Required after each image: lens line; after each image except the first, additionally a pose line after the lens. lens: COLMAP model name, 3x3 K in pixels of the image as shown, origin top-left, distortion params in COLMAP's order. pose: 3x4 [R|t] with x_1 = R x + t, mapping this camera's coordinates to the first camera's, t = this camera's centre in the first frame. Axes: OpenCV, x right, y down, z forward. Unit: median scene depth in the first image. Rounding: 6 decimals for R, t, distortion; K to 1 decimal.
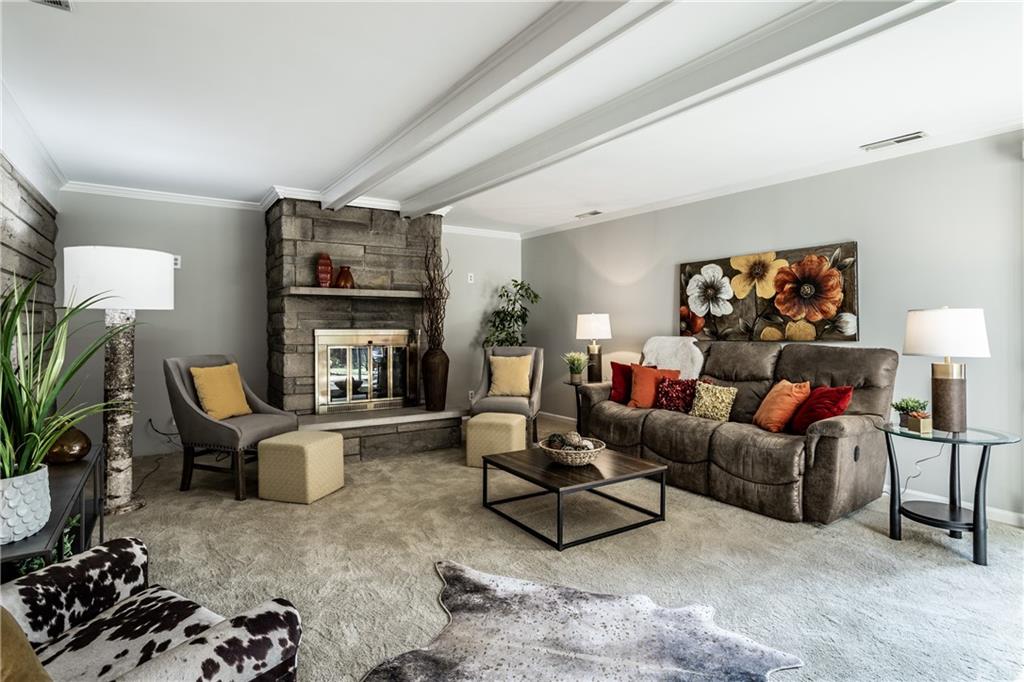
lens RADIAL K [[527.0, 0, 511.9], [0, 527.0, 322.6], [0, 0, 1]] dist [-0.034813, 0.005262]
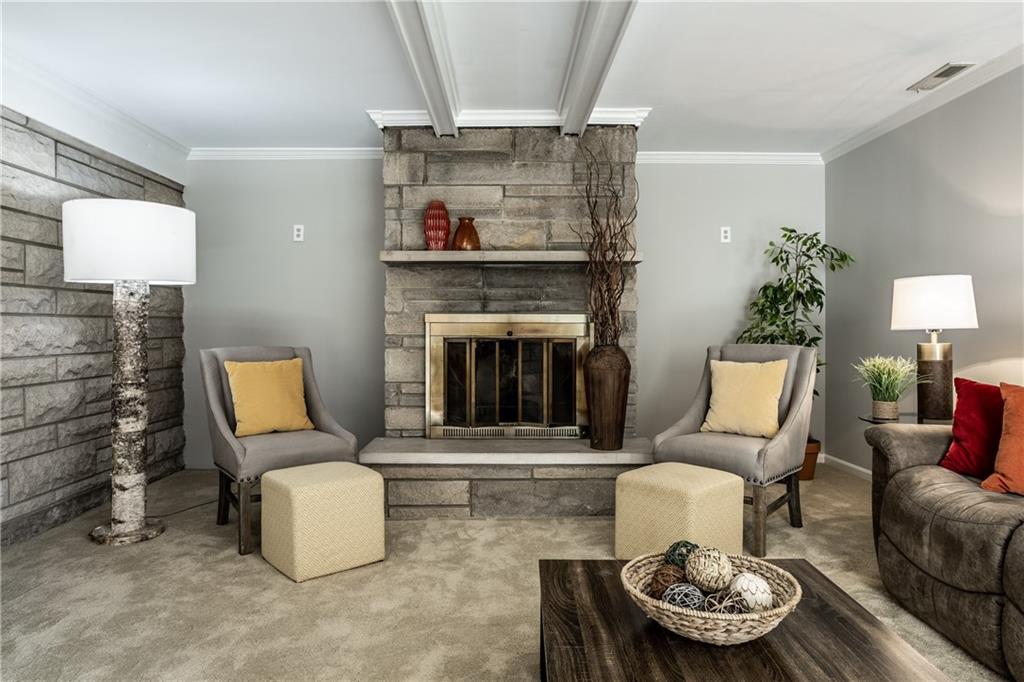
lens RADIAL K [[629.4, 0, 517.1], [0, 629.4, 333.9], [0, 0, 1]] dist [-0.049964, 0.029139]
pose [[0.835207, 0.002414, -0.549930, 0.174828], [0.004481, 0.999927, 0.011195, 0.031196], [0.549917, -0.011814, 0.835136, 0.383298]]
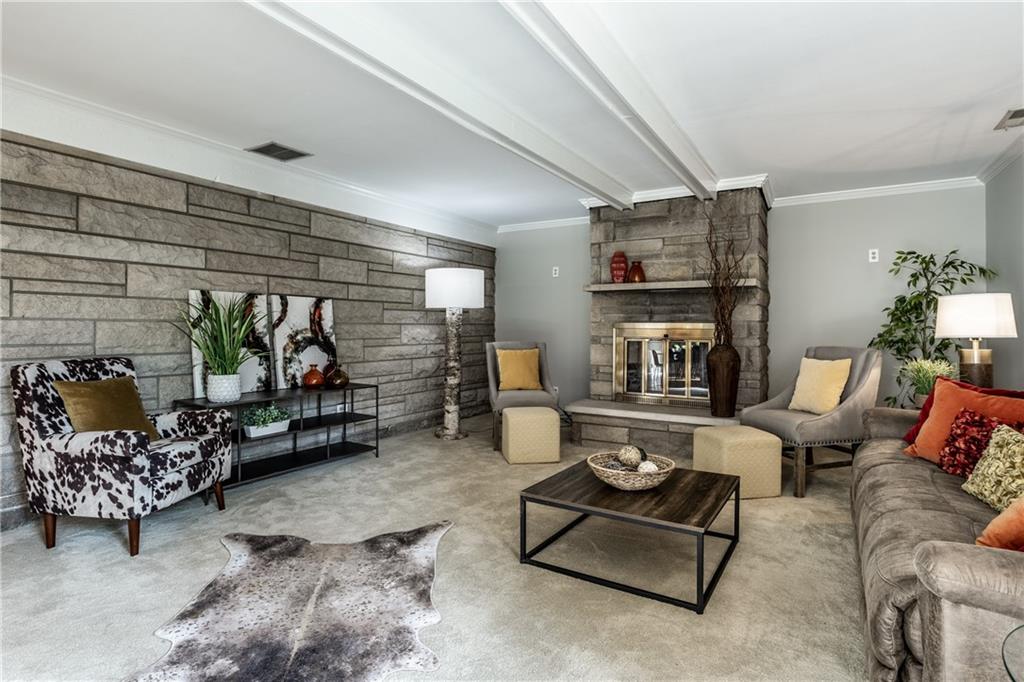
lens RADIAL K [[527.0, 0, 523.4], [0, 527.0, 319.2], [0, 0, 1]] dist [-0.034813, 0.005262]
pose [[0.427921, -0.012092, -0.903735, 0.533520], [0.000266, 0.999912, -0.013253, 0.020317], [0.903816, 0.005431, 0.427887, 0.367242]]
